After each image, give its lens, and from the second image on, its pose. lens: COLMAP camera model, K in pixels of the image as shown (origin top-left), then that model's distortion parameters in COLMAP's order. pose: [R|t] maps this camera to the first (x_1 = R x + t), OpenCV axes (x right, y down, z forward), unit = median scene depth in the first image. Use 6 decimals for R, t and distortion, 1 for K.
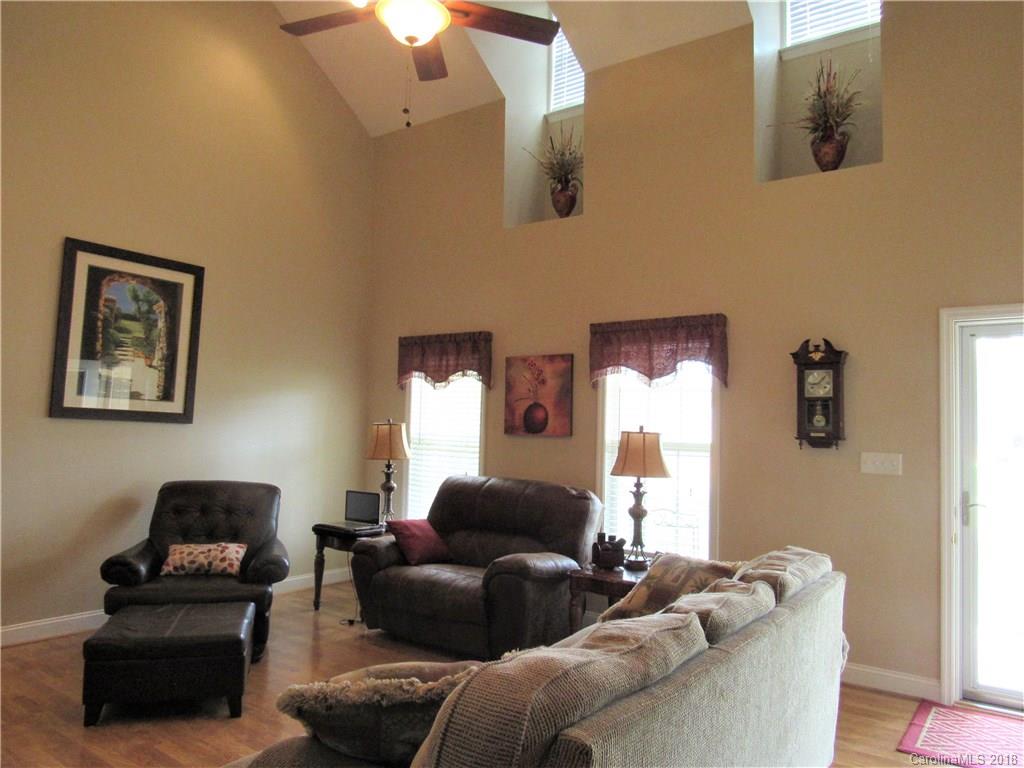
lens RADIAL K [[734.9, 0, 513.0], [0, 734.9, 380.6], [0, 0, 1]] dist [-0.025086, 0.006832]
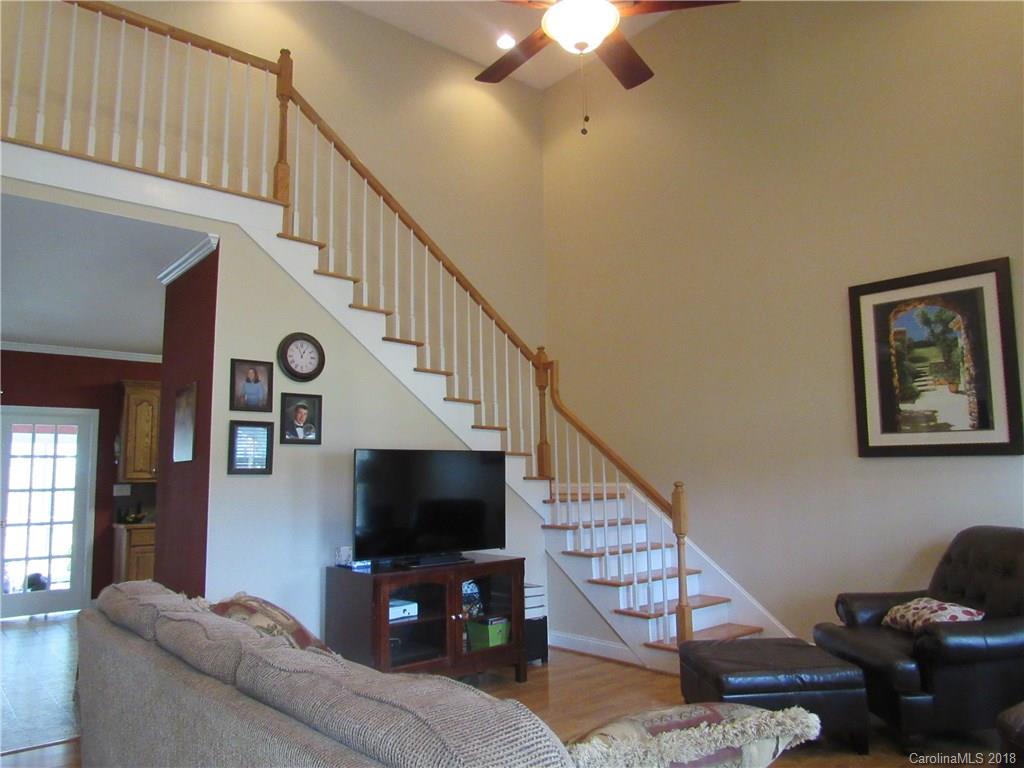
lens RADIAL K [[734.9, 0, 513.0], [0, 734.9, 380.6], [0, 0, 1]] dist [-0.025086, 0.006832]
pose [[-0.220108, -0.145259, -0.964599, 0.472114], [0.081726, 0.982628, -0.166622, 0.069914], [0.972046, -0.115508, -0.204413, 0.672332]]
